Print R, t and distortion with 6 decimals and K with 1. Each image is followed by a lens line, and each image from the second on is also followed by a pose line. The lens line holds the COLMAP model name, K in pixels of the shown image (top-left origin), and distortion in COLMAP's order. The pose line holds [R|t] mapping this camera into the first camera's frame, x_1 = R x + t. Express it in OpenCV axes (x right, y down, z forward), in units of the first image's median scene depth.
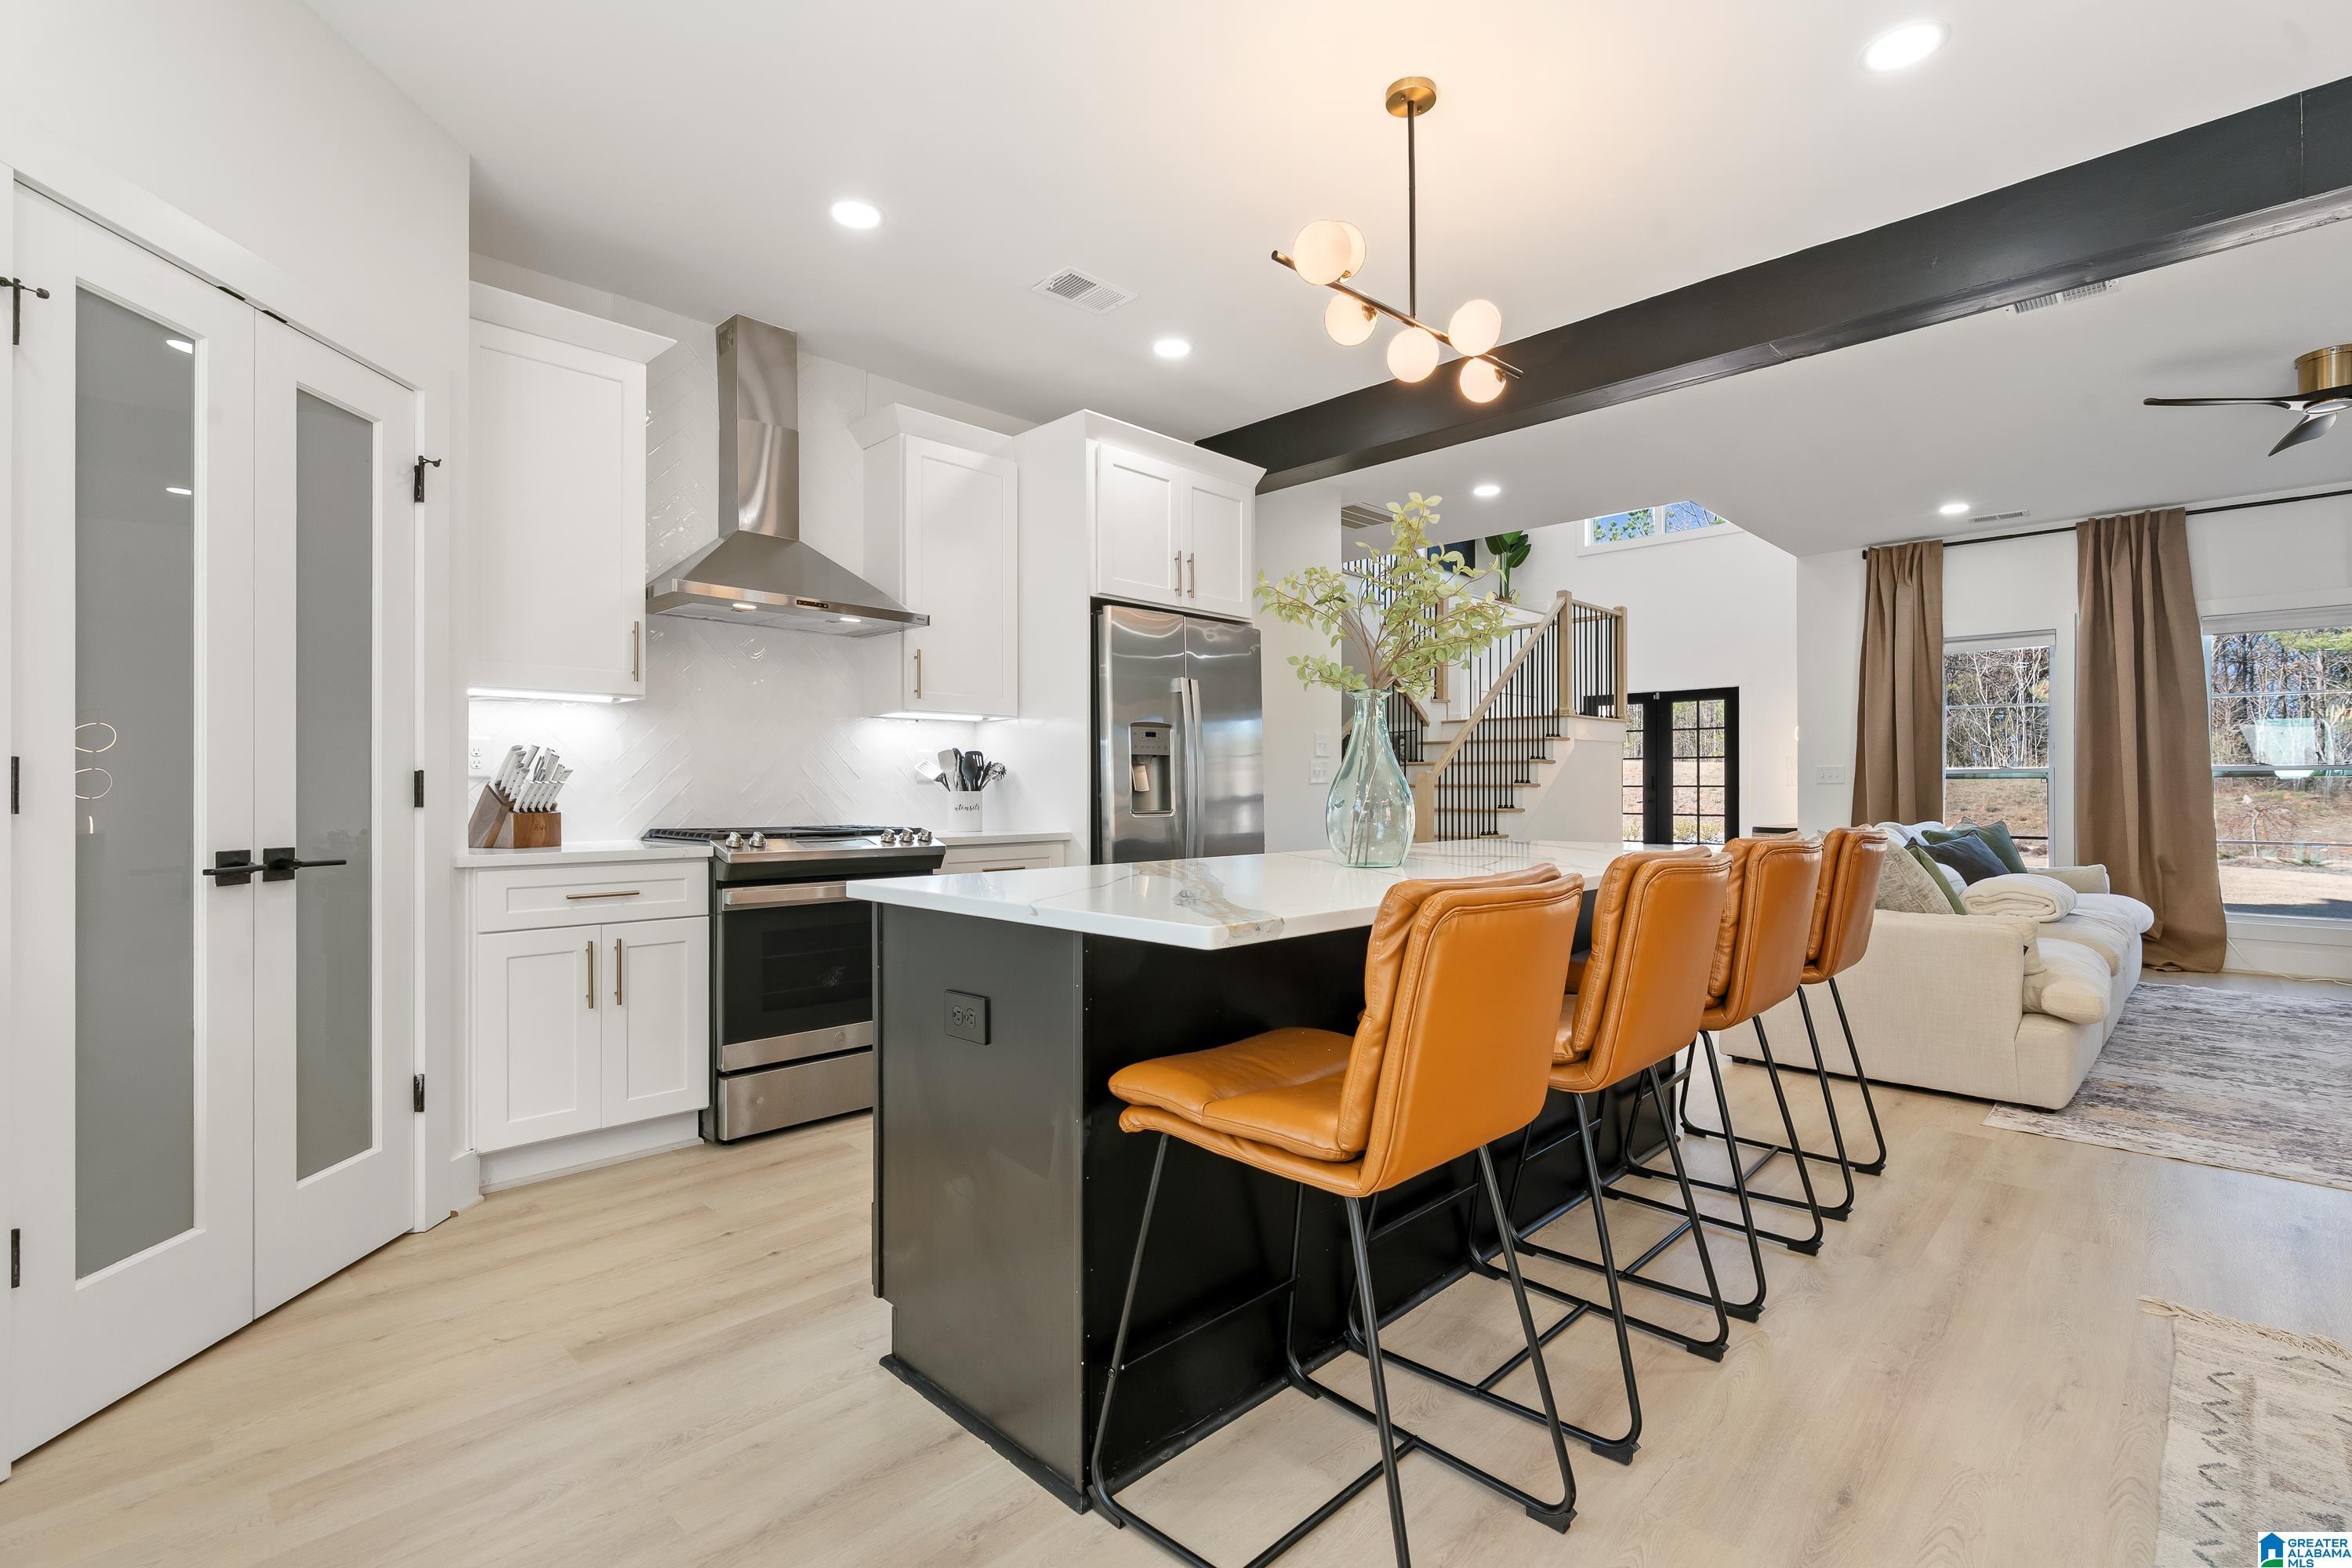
lens RADIAL K [[1061.6, 0, 1176.0], [0, 1061.6, 784.0], [0, 0, 1]] dist [-0.002150, -0.000552]
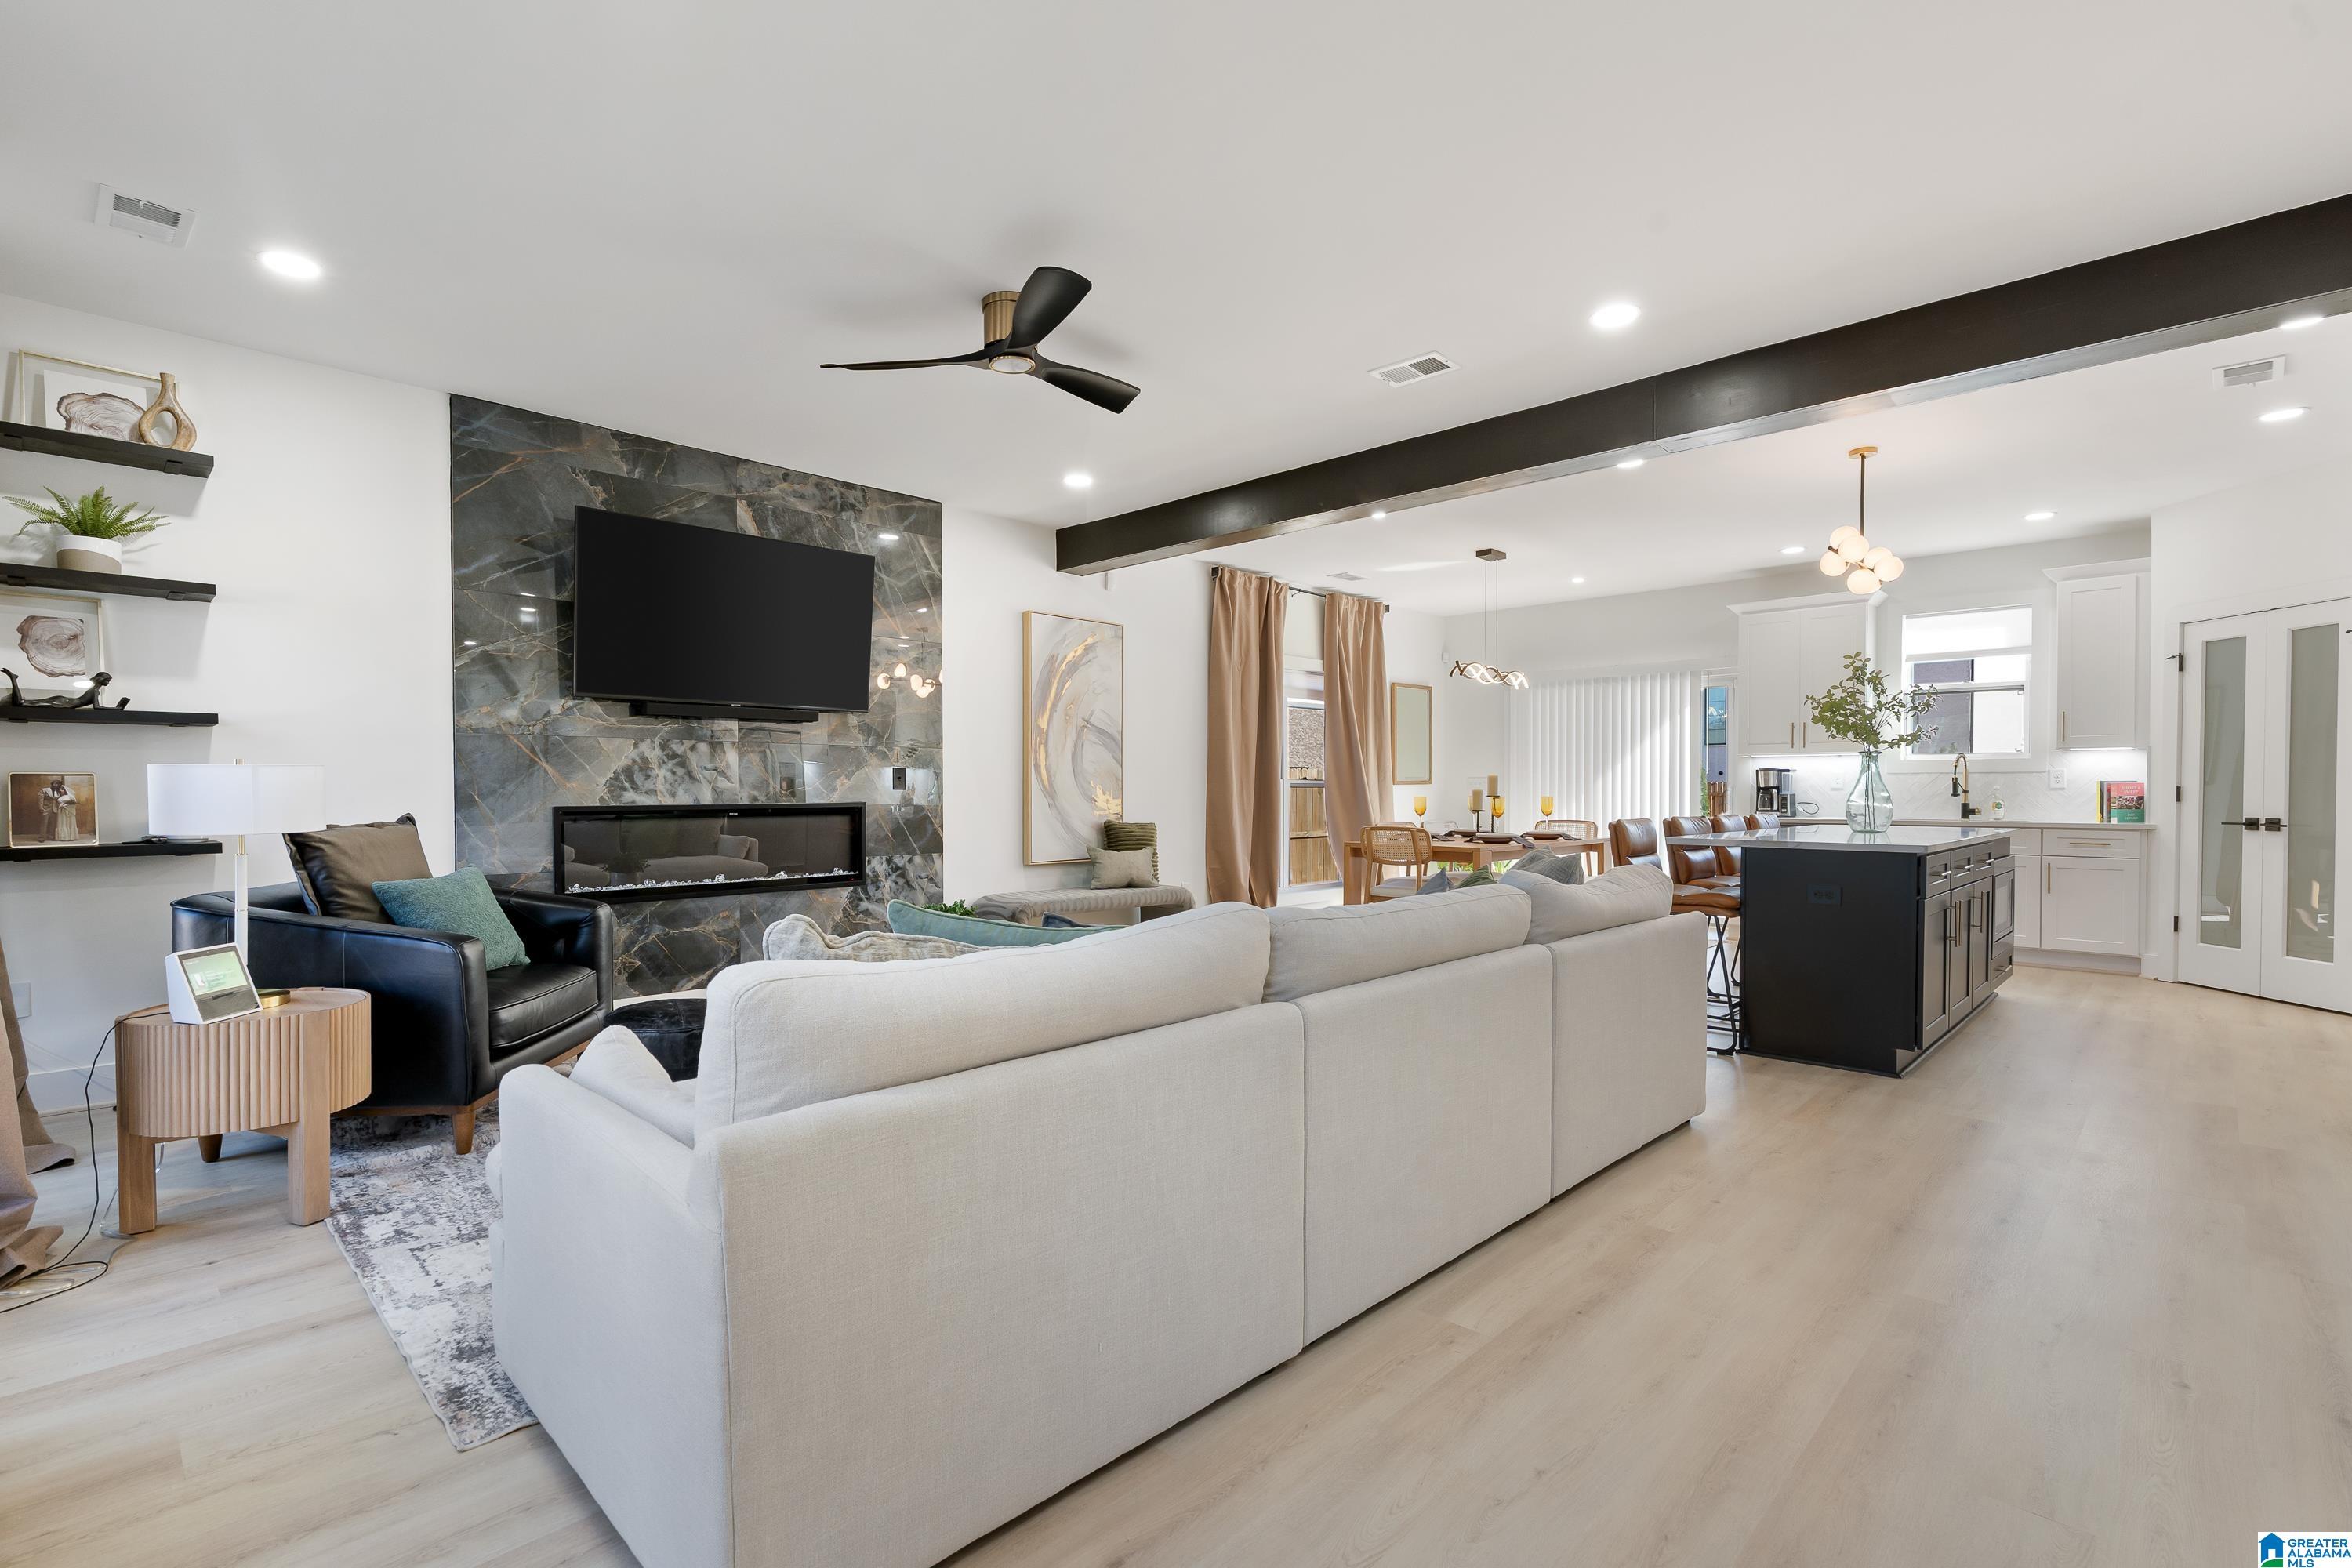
lens RADIAL K [[1072.0, 0, 1171.4], [0, 1072.0, 798.8], [0, 0, 1]] dist [-0.003883, 0.000049]
pose [[-0.999955, 0.002715, -0.009094, 0.623830], [0.002675, 0.999987, 0.004369, -0.001107], [0.009106, 0.004344, -0.999949, 1.229253]]
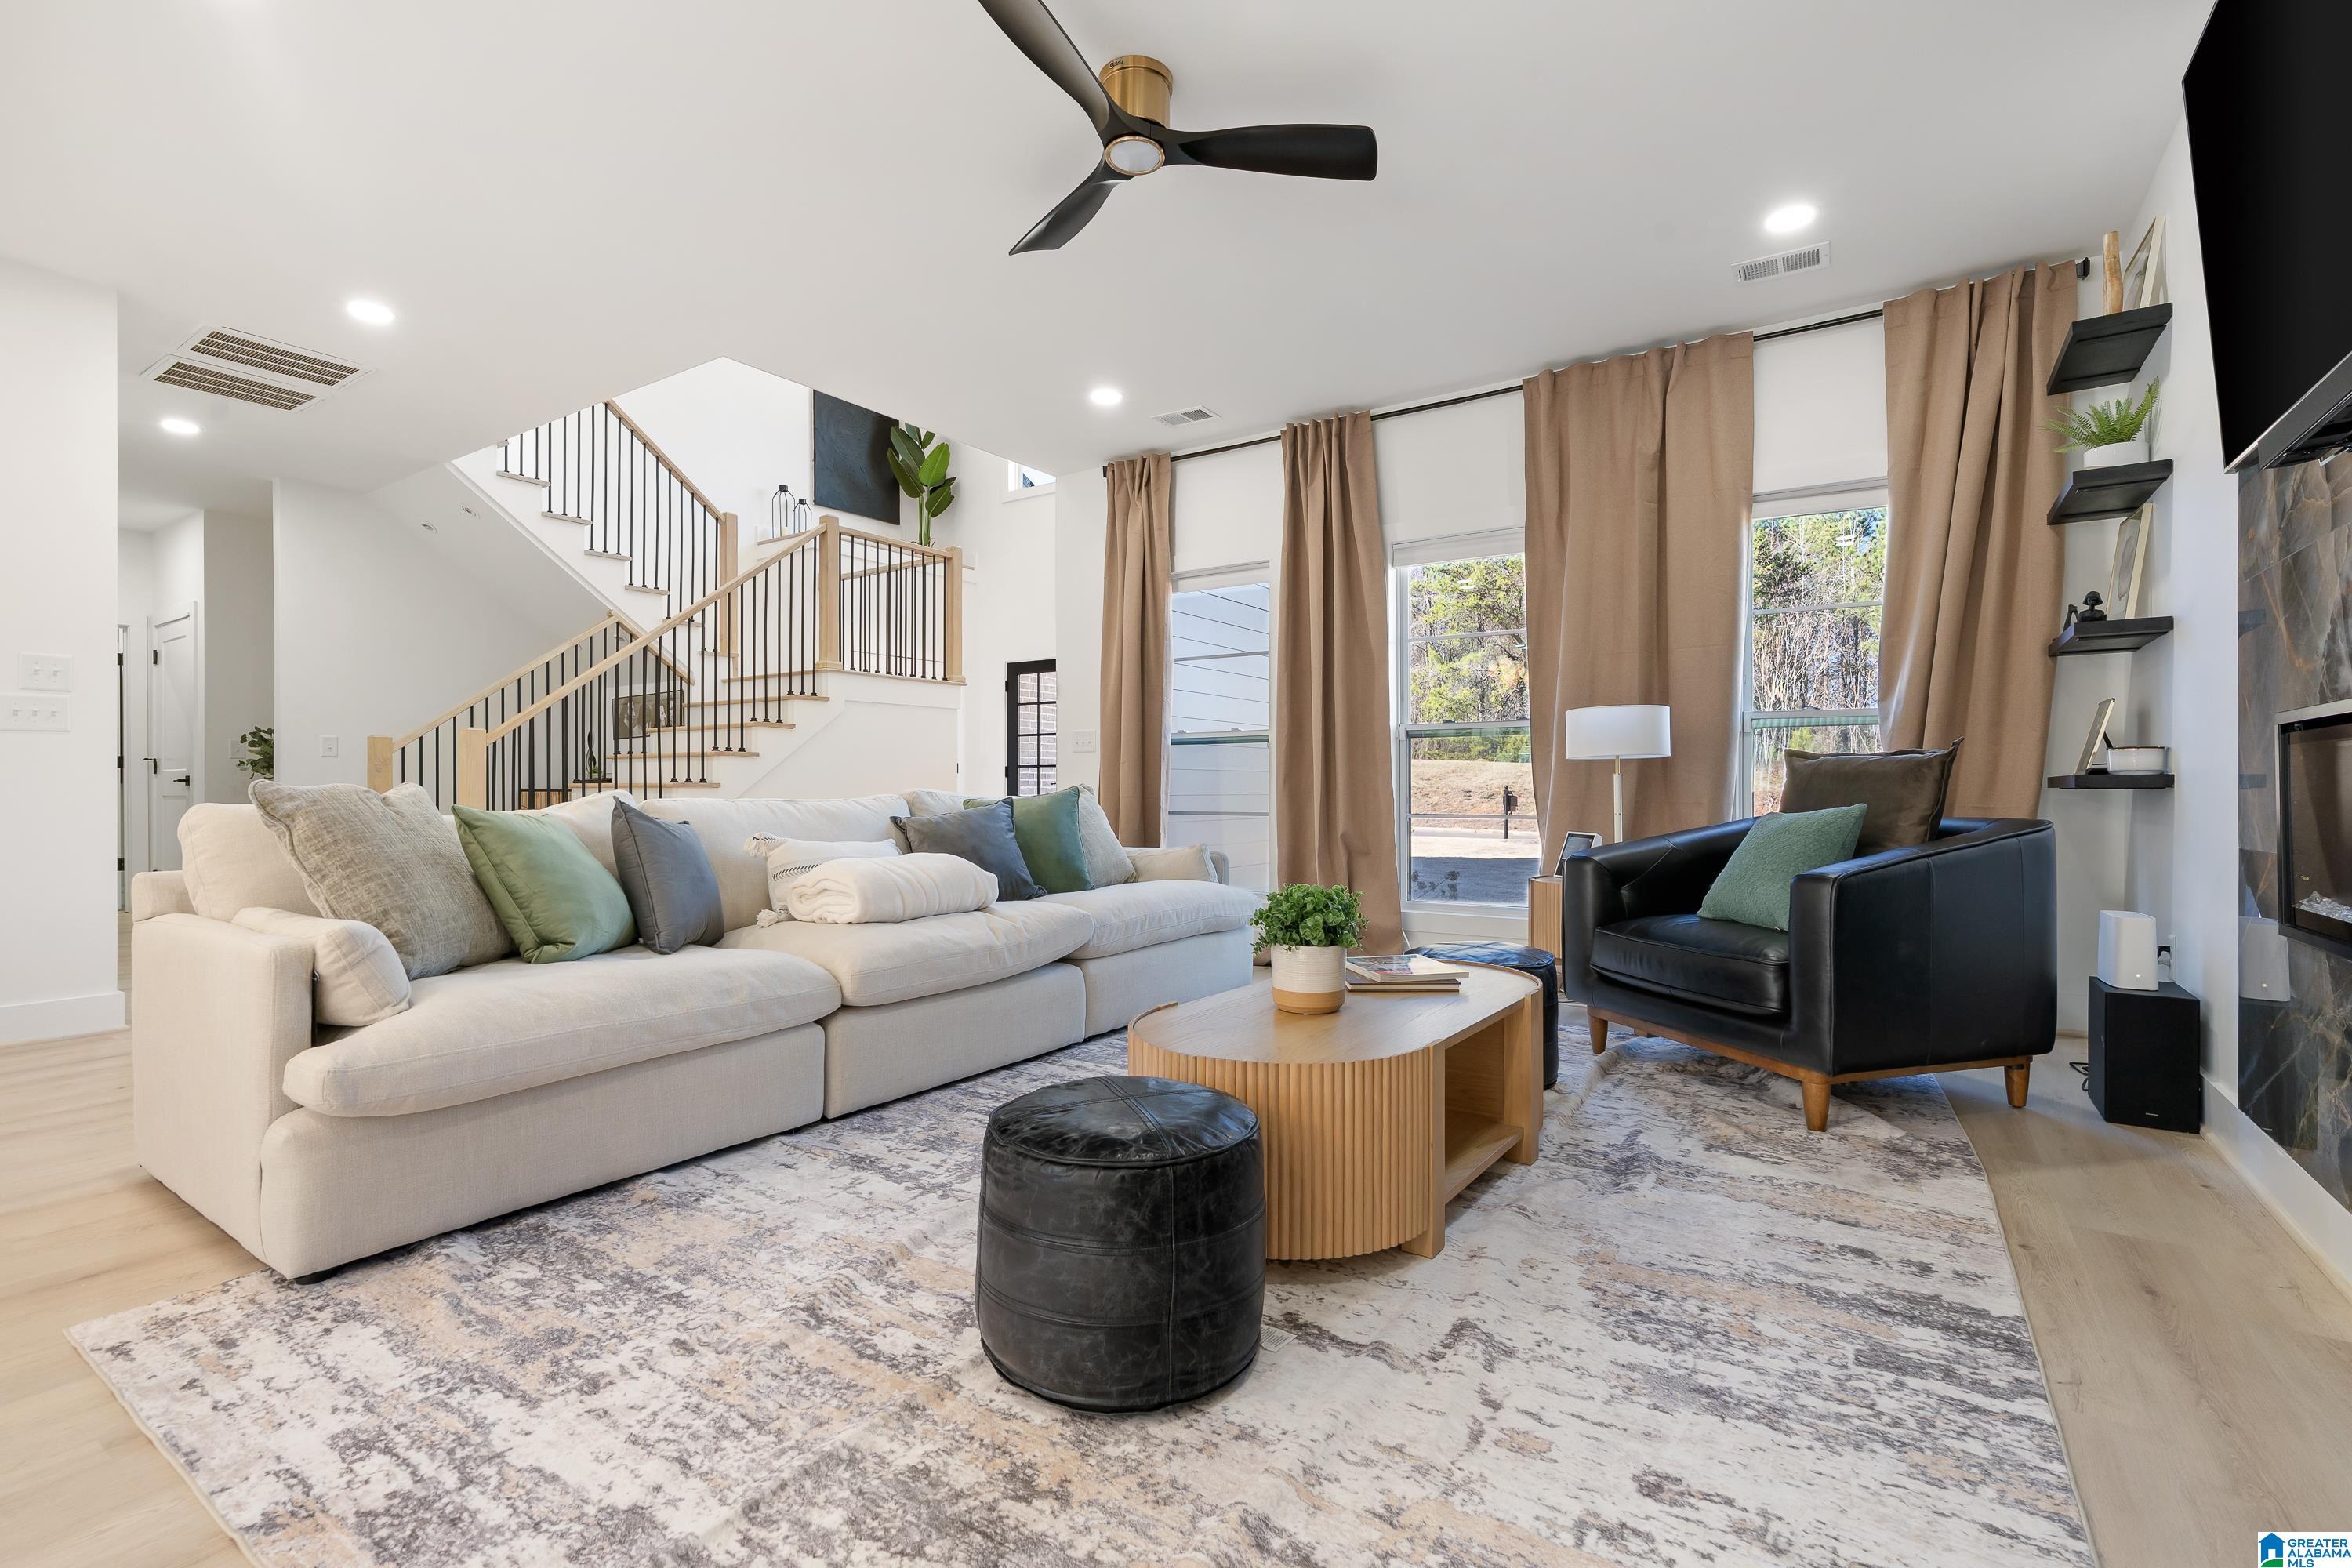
lens RADIAL K [[1070.9, 0, 1176.0], [0, 1070.9, 784.0], [0, 0, 1]] dist [-0.001605, 0.000483]
pose [[0.981902, 0.002020, 0.189380, 0.635619], [-0.001992, 0.999998, -0.000339, 0.029862], [-0.189380, -0.000044, 0.981904, 0.204261]]
